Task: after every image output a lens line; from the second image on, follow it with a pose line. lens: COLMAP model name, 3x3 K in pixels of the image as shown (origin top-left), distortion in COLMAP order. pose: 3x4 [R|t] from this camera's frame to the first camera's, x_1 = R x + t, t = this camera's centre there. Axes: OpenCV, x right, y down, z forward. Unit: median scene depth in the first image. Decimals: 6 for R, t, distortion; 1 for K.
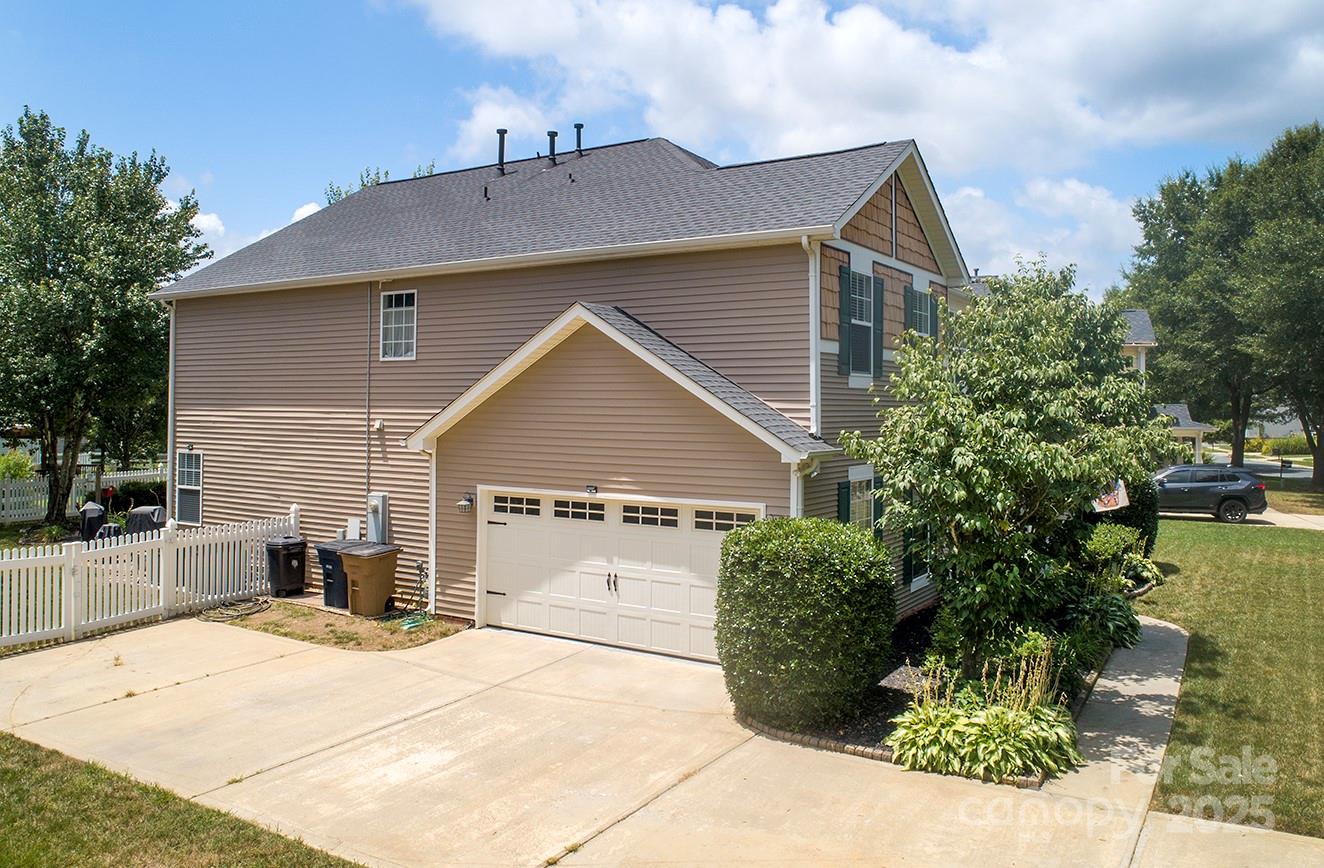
lens RADIAL K [[984.9, 0, 661.2], [0, 984.9, 385.7], [0, 0, 1]] dist [-0.003701, 0.001799]
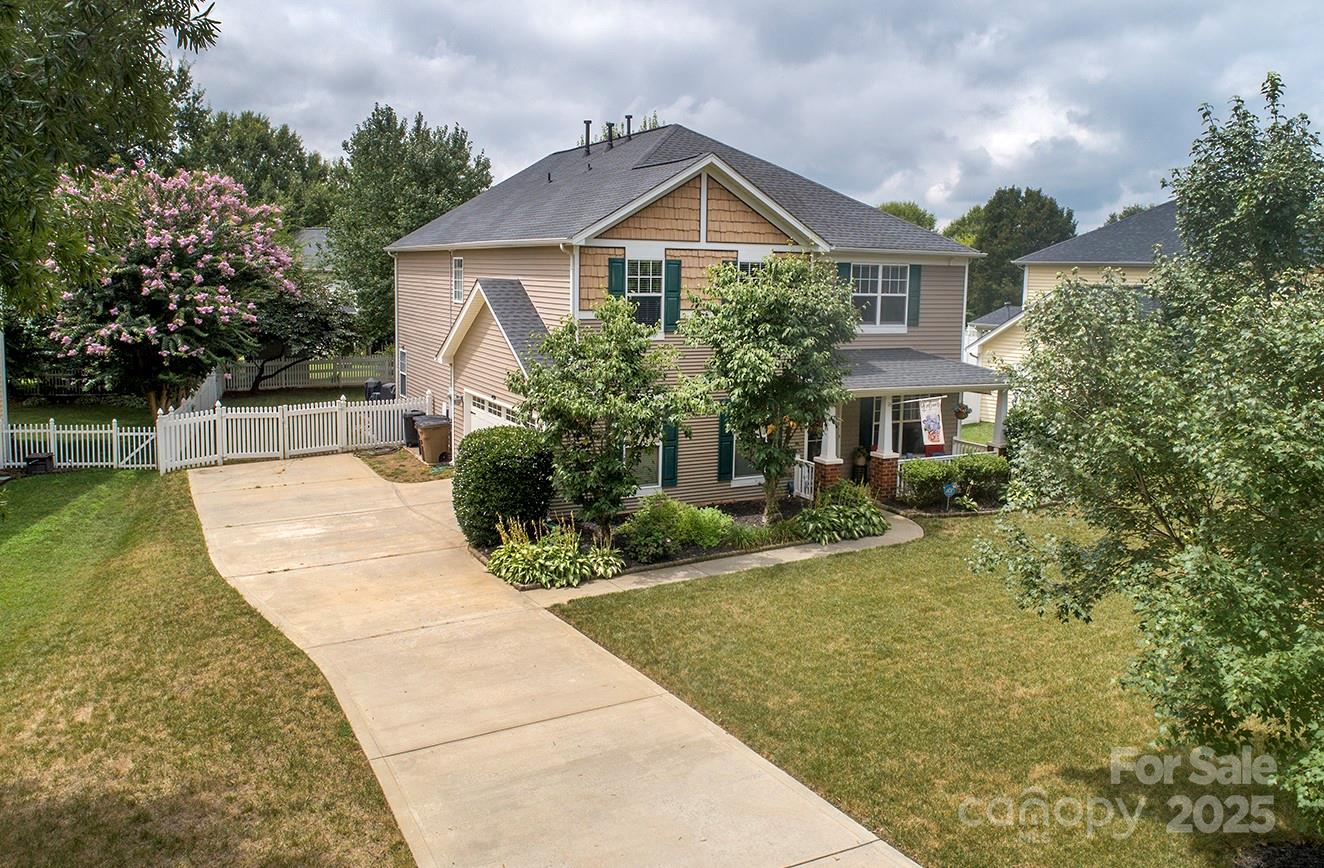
lens RADIAL K [[984.9, 0, 661.2], [0, 984.9, 385.7], [0, 0, 1]] dist [-0.003701, 0.001799]
pose [[0.877833, 0.066341, -0.474350, 0.801193], [-0.004893, 0.991552, 0.129619, -0.104421], [0.478942, -0.111463, 0.870742, -0.214161]]
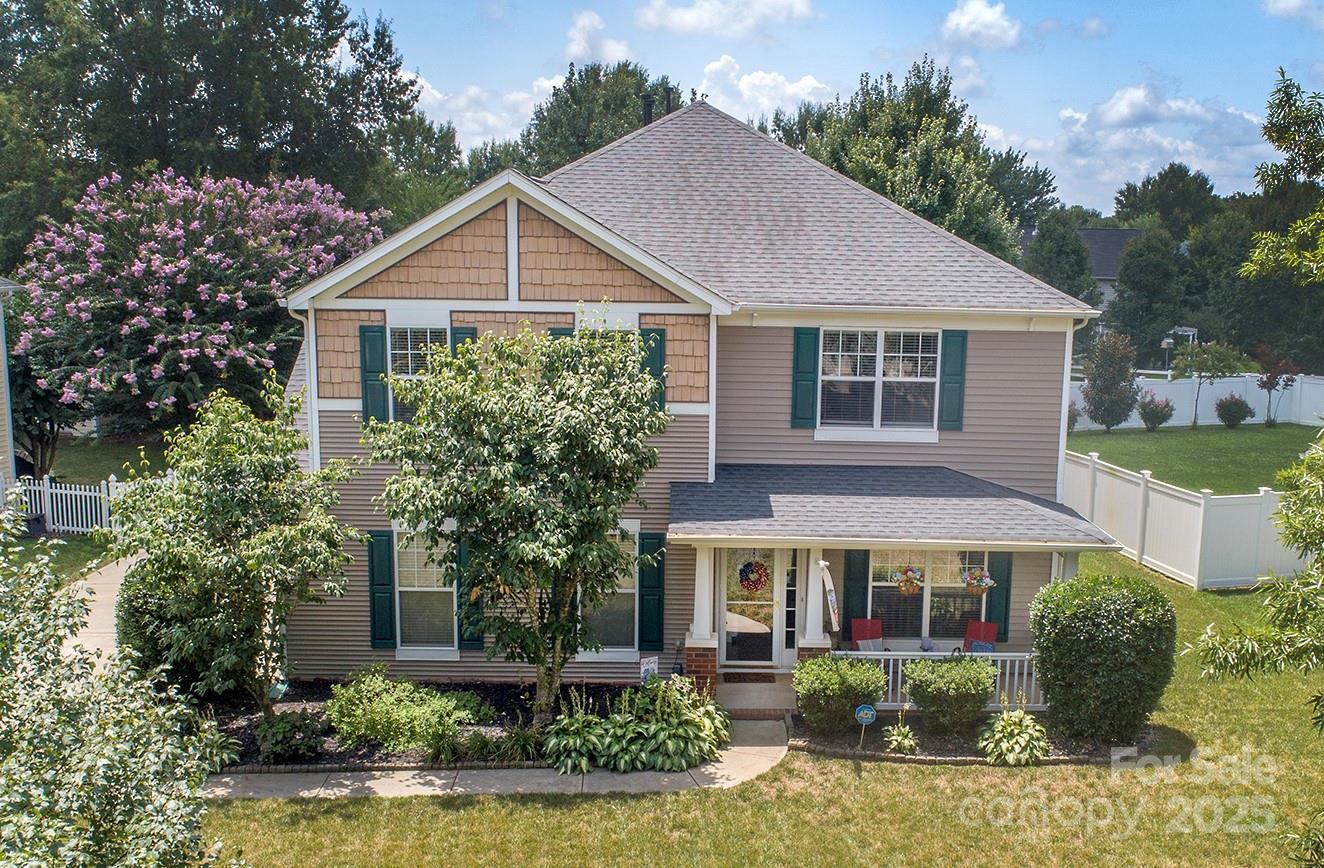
lens RADIAL K [[1365.5, 0, 735.3], [0, 1365.5, 507.5], [0, 0, 1]] dist [-0.014944, -0.012354]
pose [[0.584233, 0.163940, -0.794856, 1.328461], [-0.001574, 0.979613, 0.200889, -0.187338], [0.811584, -0.116115, 0.572580, 0.403023]]
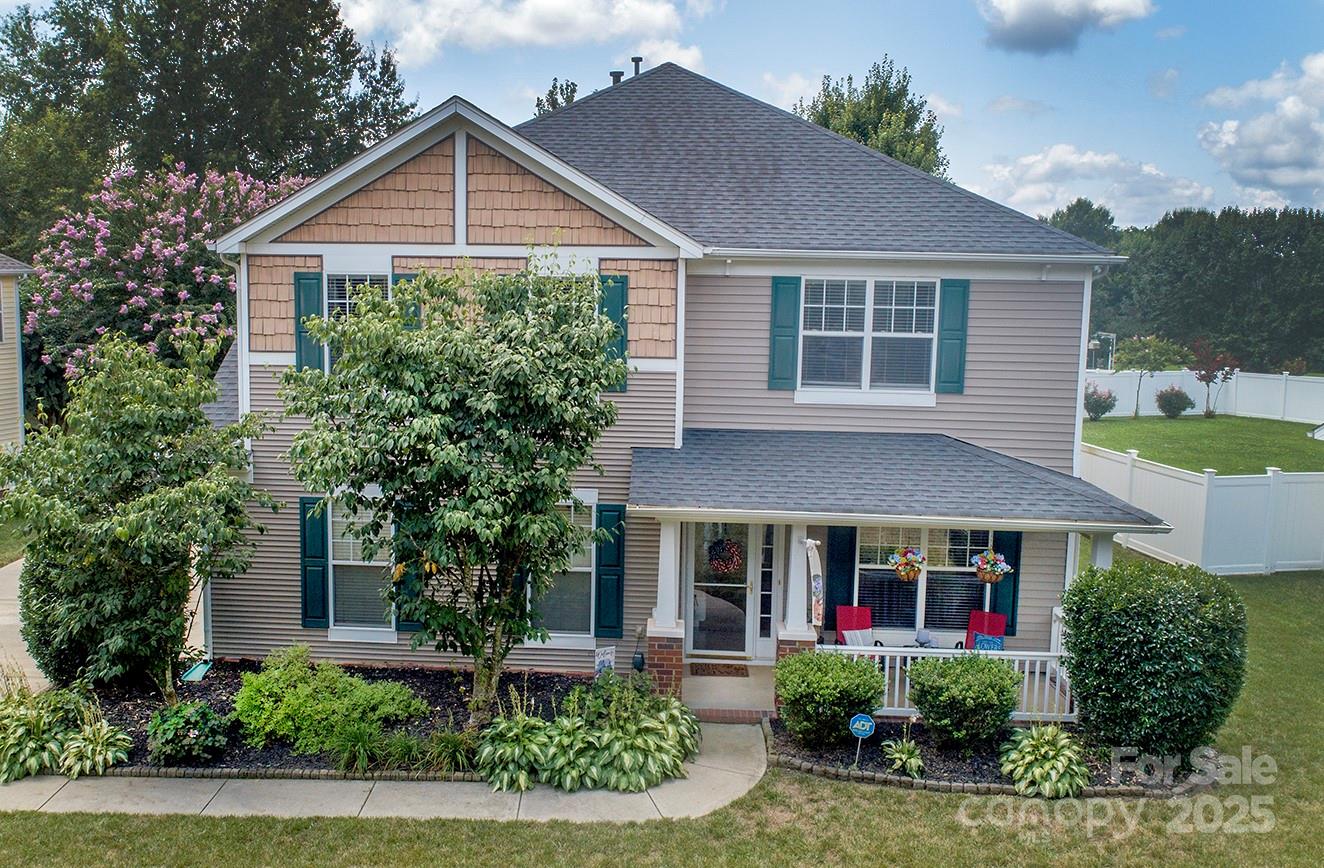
lens RADIAL K [[1124.7, 0, 594.2], [0, 1124.7, 412.6], [0, 0, 1]] dist [-0.017410, 0.000122]
pose [[0.508034, 0.110654, -0.854200, 1.063063], [0.003728, 0.991422, 0.130647, -0.107763], [0.861329, -0.069558, 0.503263, 0.585444]]
